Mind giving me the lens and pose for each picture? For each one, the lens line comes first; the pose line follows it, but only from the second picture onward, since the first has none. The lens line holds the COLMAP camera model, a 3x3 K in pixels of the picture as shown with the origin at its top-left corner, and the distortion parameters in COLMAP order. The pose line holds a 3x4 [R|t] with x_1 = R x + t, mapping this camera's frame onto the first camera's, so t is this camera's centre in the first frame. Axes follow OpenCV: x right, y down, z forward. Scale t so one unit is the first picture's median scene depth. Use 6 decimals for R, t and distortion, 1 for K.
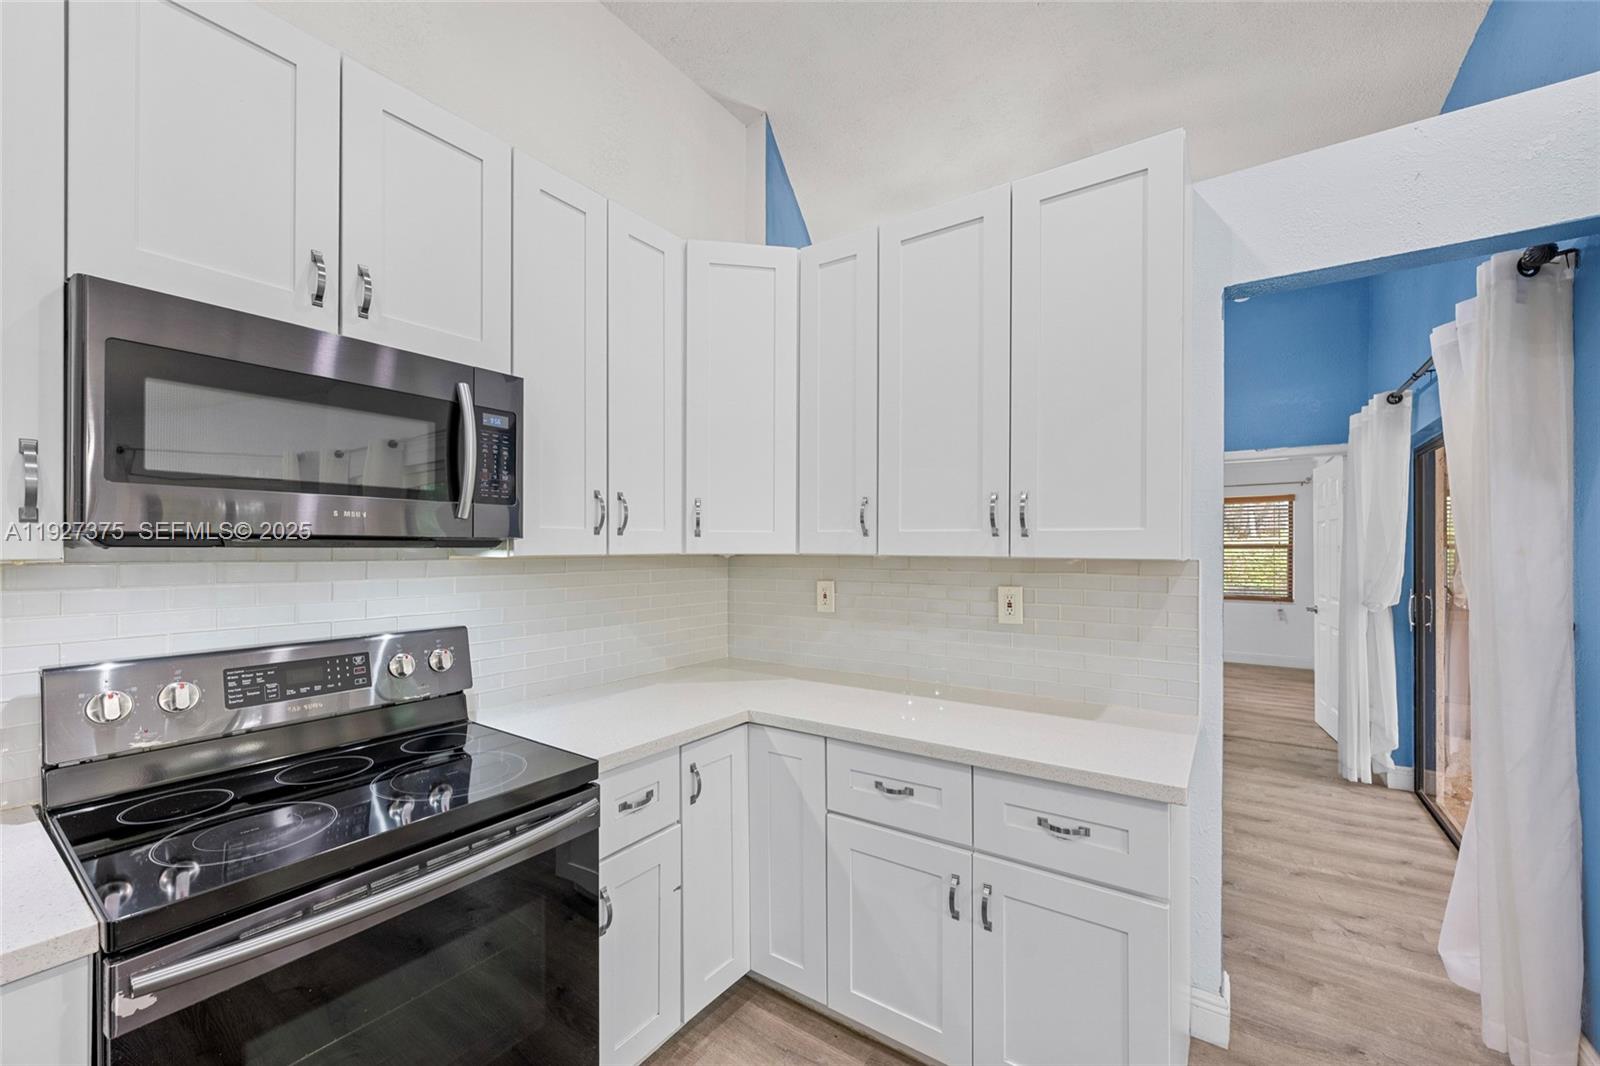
lens RADIAL K [[640.2, 0, 791.8], [0, 640.2, 539.1], [0, 0, 1]] dist [-0.001758, 0.000659]
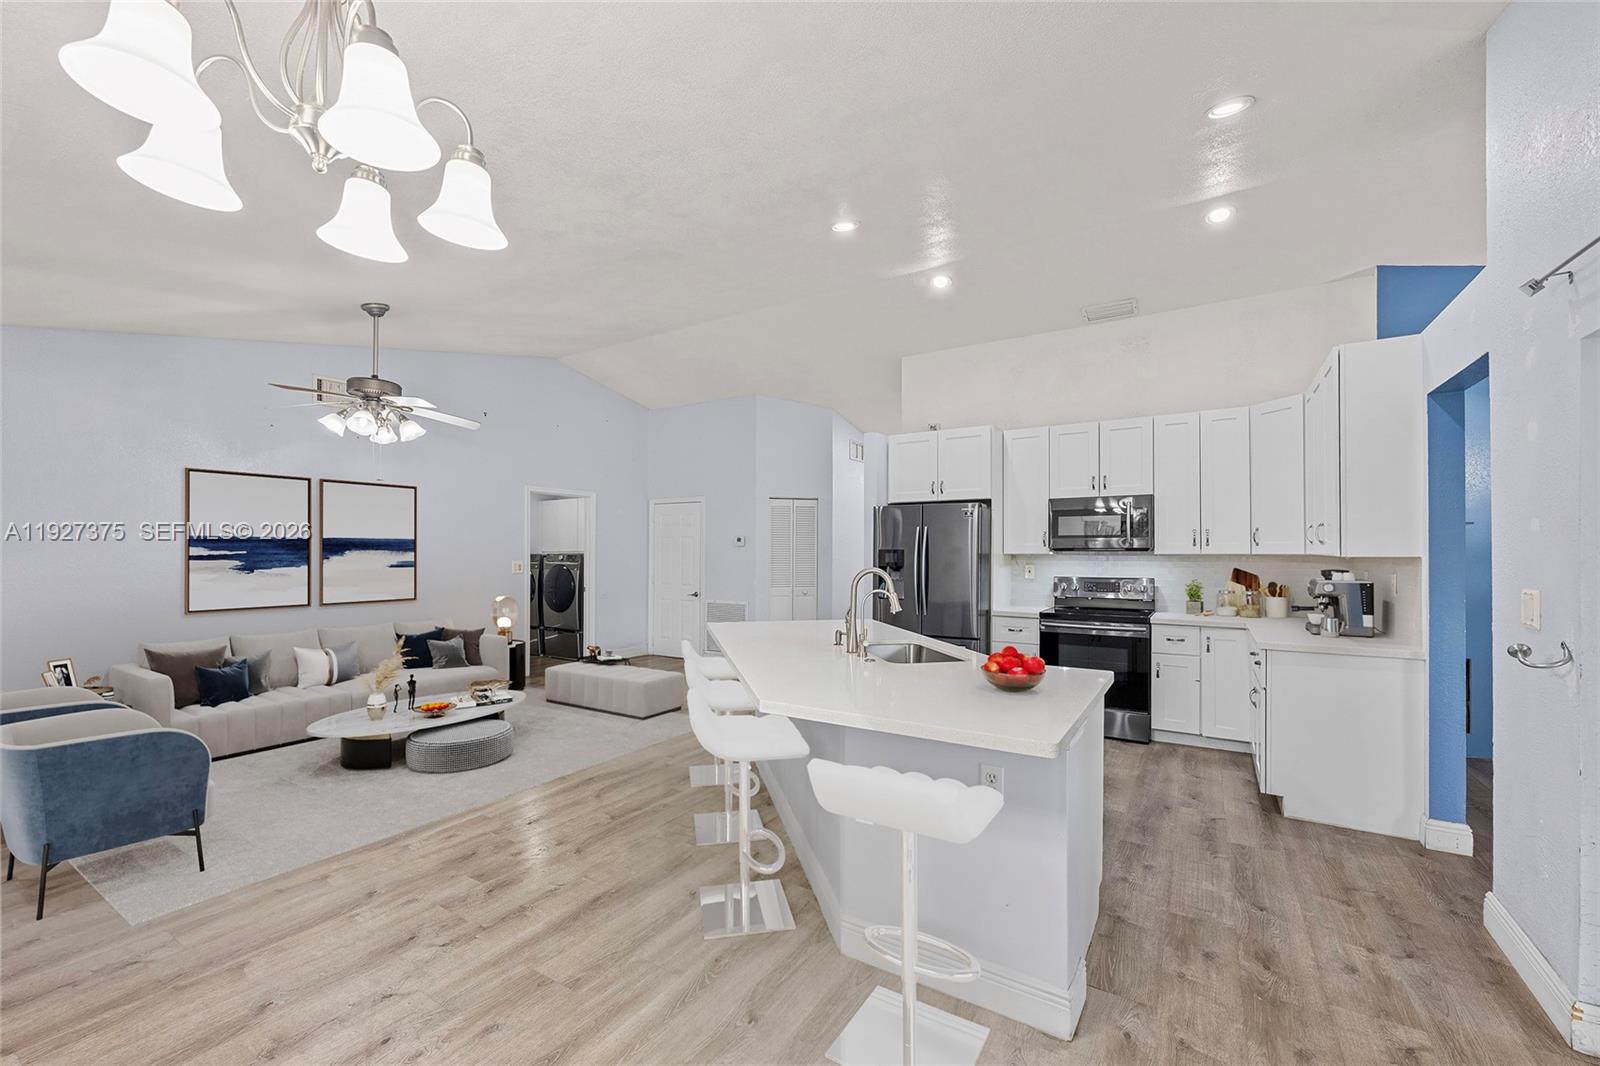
lens RADIAL K [[640.2, 0, 812.4], [0, 640.2, 555.8], [0, 0, 1]] dist [-0.001758, 0.000659]
pose [[0.044291, 0.001994, -0.999017, 2.711205], [0.008658, 0.999960, 0.002379, 0.015181], [0.998981, -0.008755, 0.044272, -0.792860]]
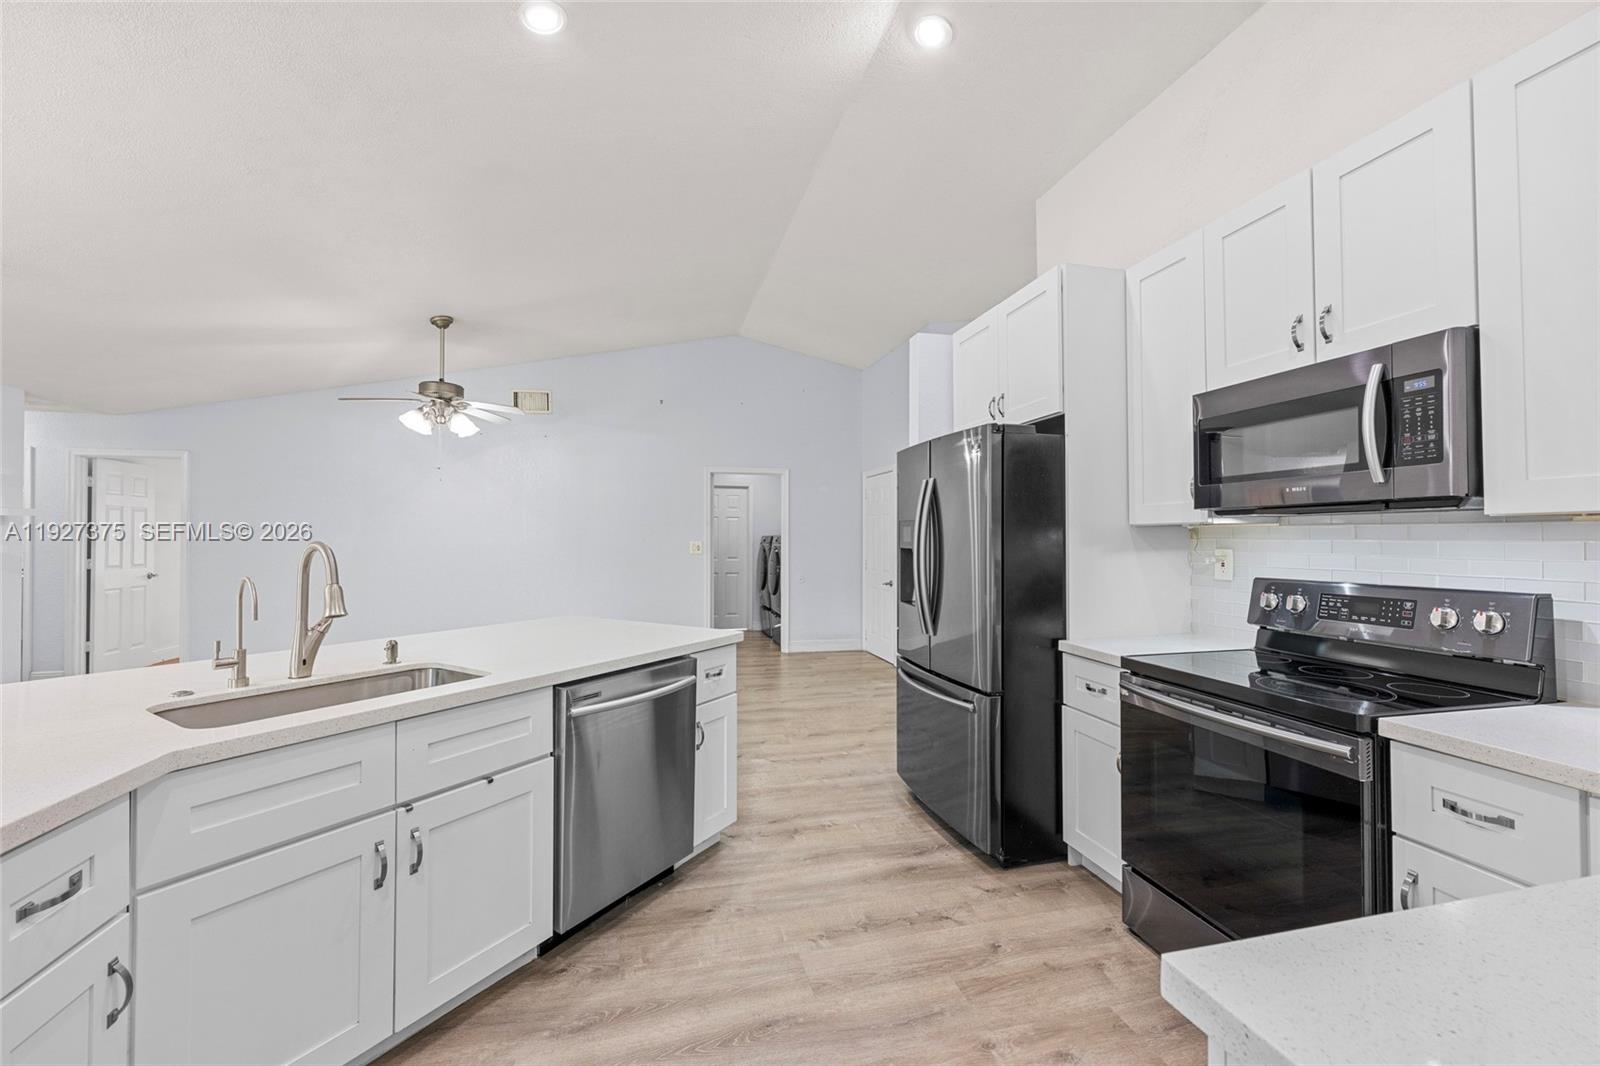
lens RADIAL K [[640.2, 0, 790.5], [0, 640.2, 533.6], [0, 0, 1]] dist [-0.001758, 0.000659]
pose [[-0.669916, -0.009195, -0.742380, 1.006251], [0.005015, 0.999844, -0.016909, 0.070095], [0.742420, -0.015051, -0.669766, 0.962172]]
